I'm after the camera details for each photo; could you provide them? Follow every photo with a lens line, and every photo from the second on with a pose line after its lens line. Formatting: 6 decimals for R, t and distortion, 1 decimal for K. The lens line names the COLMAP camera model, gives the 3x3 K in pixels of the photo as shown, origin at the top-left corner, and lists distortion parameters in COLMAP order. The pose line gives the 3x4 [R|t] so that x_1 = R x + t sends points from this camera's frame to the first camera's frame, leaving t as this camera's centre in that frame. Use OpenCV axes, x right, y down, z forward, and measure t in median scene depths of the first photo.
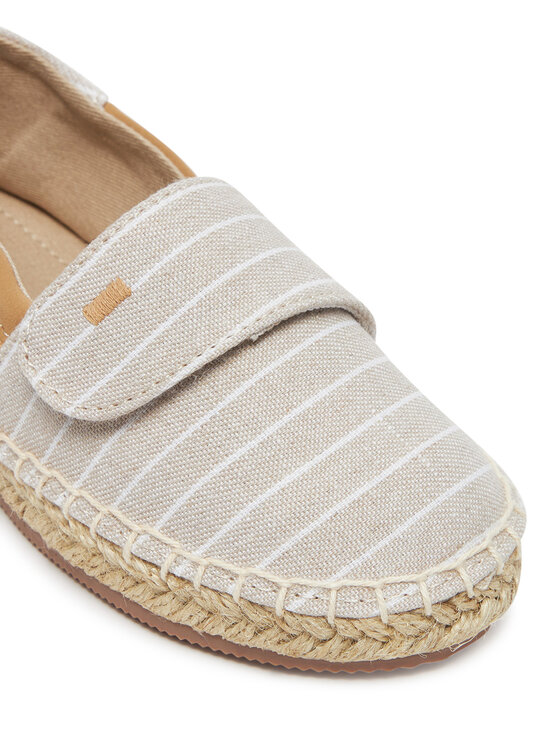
lens RADIAL K [[1843.1, 0, 282.9], [0, 1843.1, 372.9], [0, 0, 1]] dist [0.101697, 0.000000]
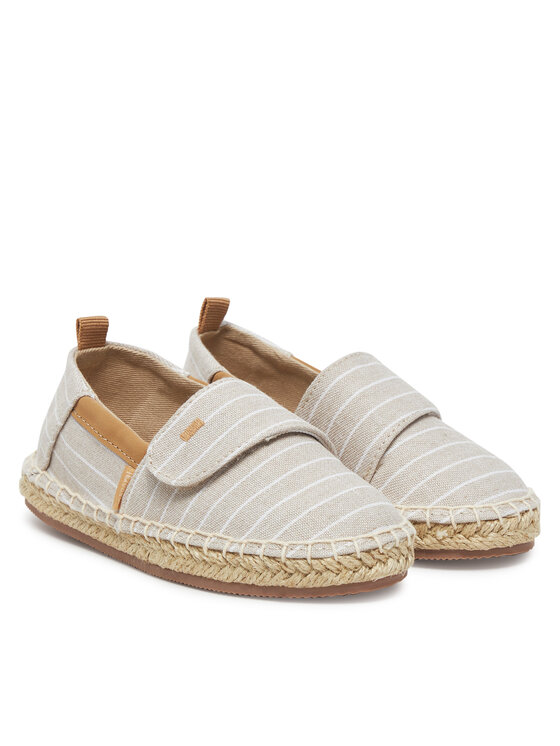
lens RADIAL K [[2182.5, 0, 279.5], [0, 2182.5, 373.0], [0, 0, 1]] dist [-0.054956, 0.000000]
pose [[0.998317, -0.048309, -0.032073, 0.076198], [0.034528, 0.939600, -0.340529, 0.714052], [0.046587, 0.338848, 0.939687, -1.218153]]
